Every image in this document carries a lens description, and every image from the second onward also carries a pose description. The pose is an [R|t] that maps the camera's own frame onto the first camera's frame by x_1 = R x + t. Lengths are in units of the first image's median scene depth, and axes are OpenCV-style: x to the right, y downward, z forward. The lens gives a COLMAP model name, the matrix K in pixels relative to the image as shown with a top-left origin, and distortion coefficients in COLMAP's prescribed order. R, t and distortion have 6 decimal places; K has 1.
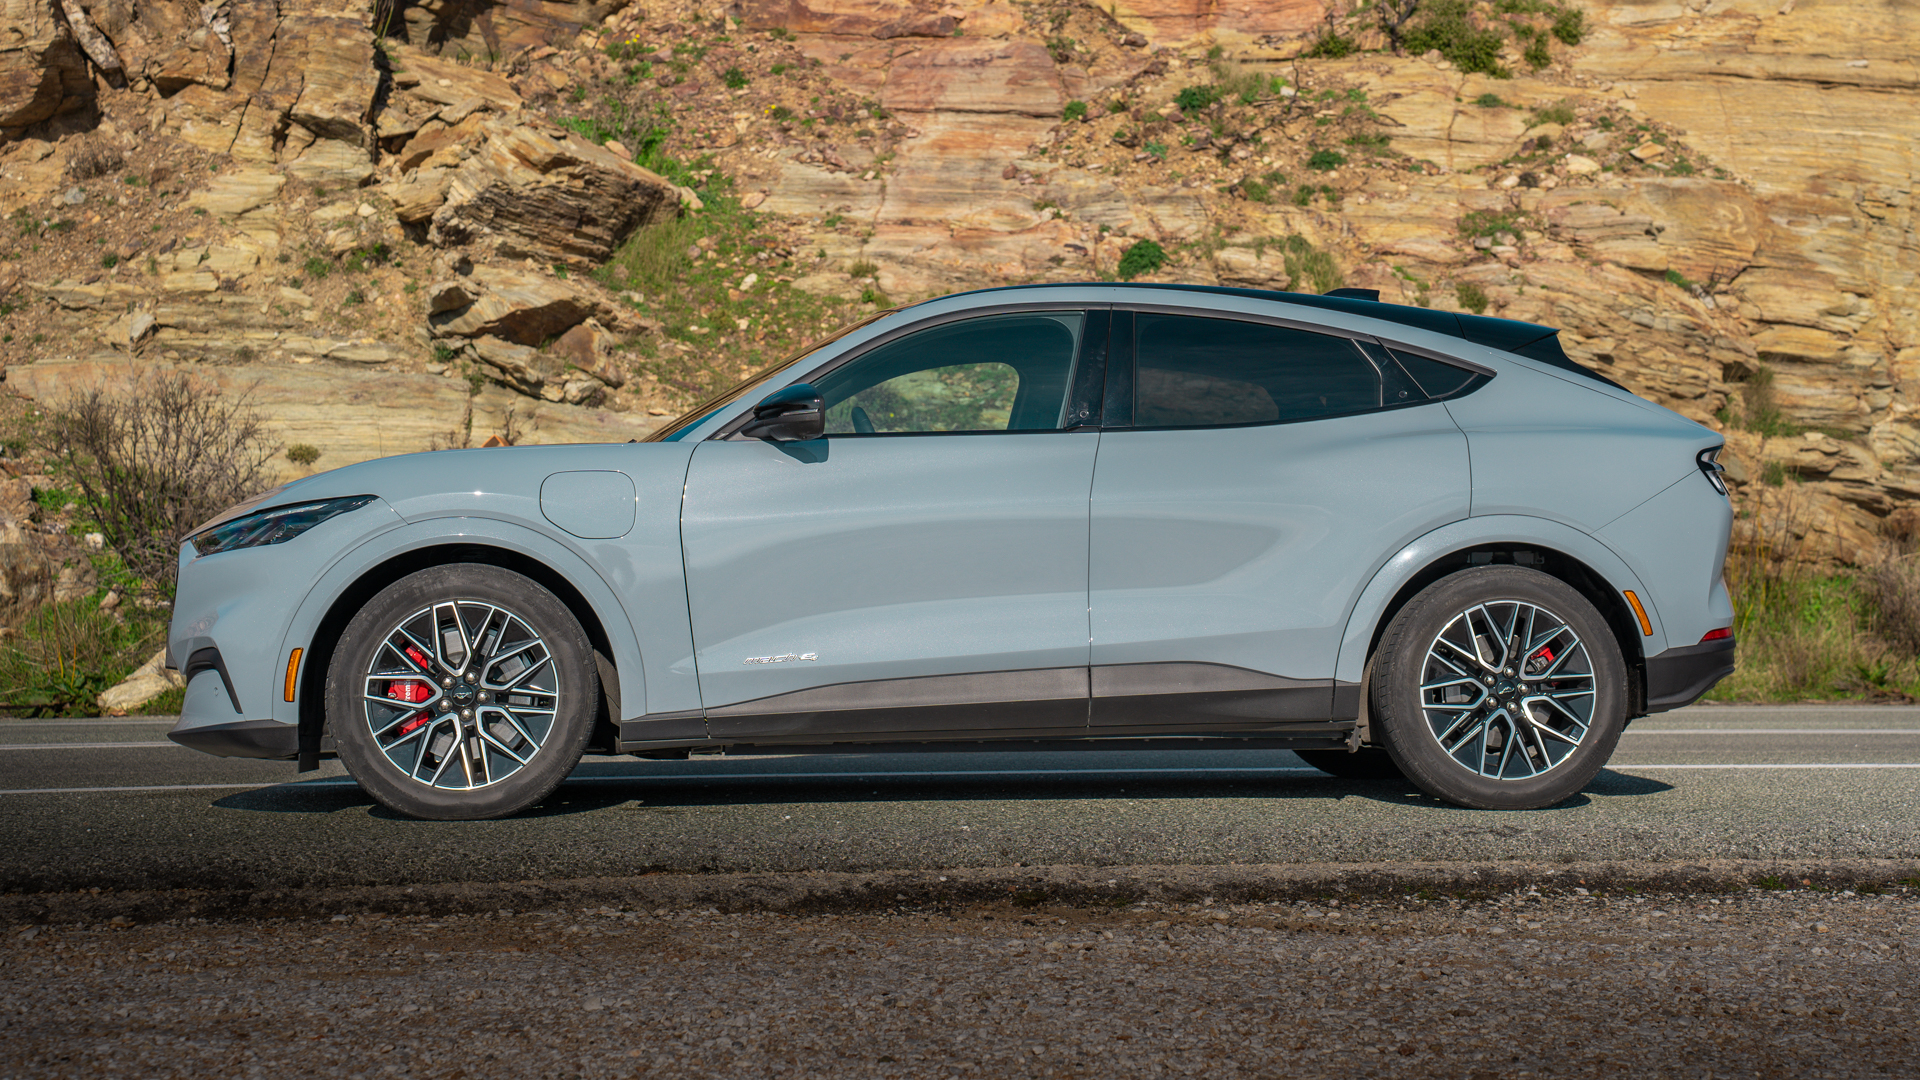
lens RADIAL K [[2948.6, 0, 960.9], [0, 2948.6, 541.4], [0, 0, 1]] dist [0.118919, 0.000000]
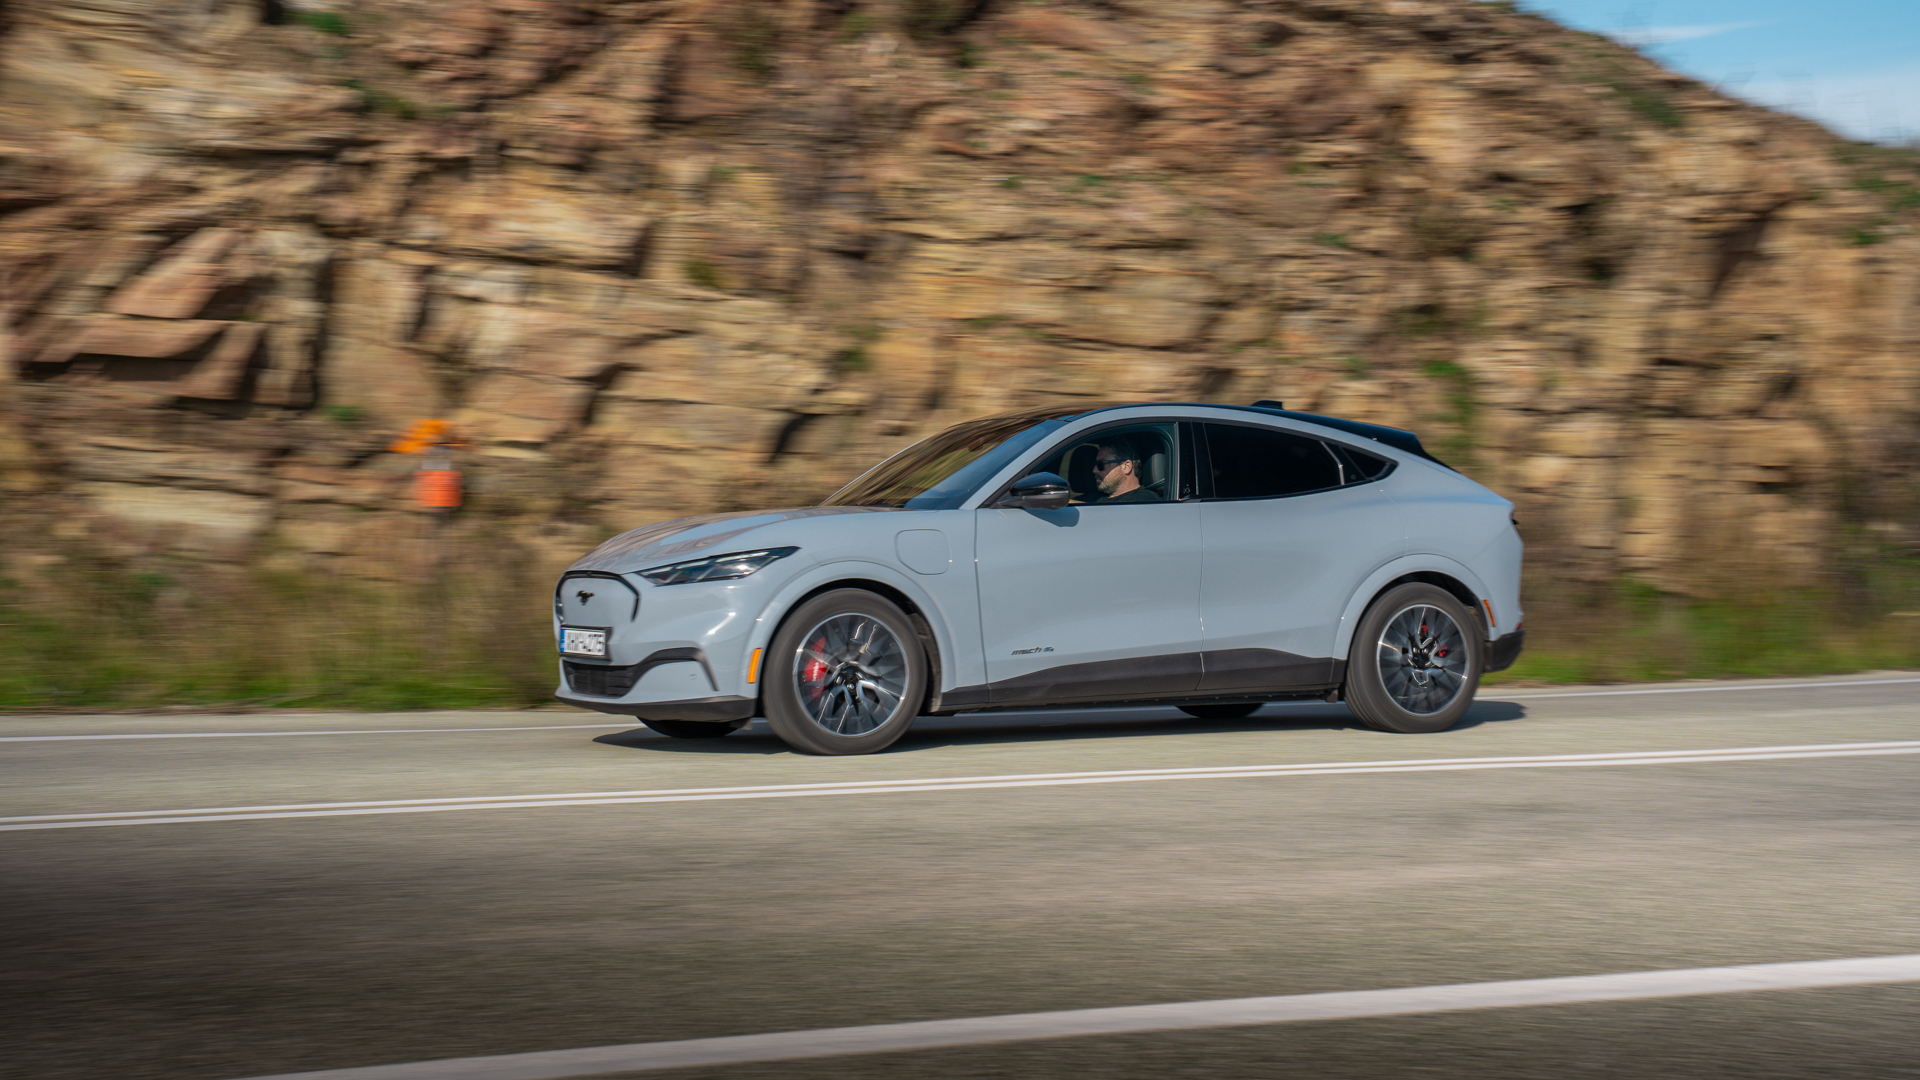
lens RADIAL K [[2878.3, 0, 960.6], [0, 2878.3, 545.1], [0, 0, 1]] dist [-0.007001, 0.000000]
pose [[0.949135, -0.003422, 0.314851, -0.543209], [0.000717, 0.999962, 0.008705, -0.027031], [-0.314869, -0.008036, 0.949101, -0.402040]]
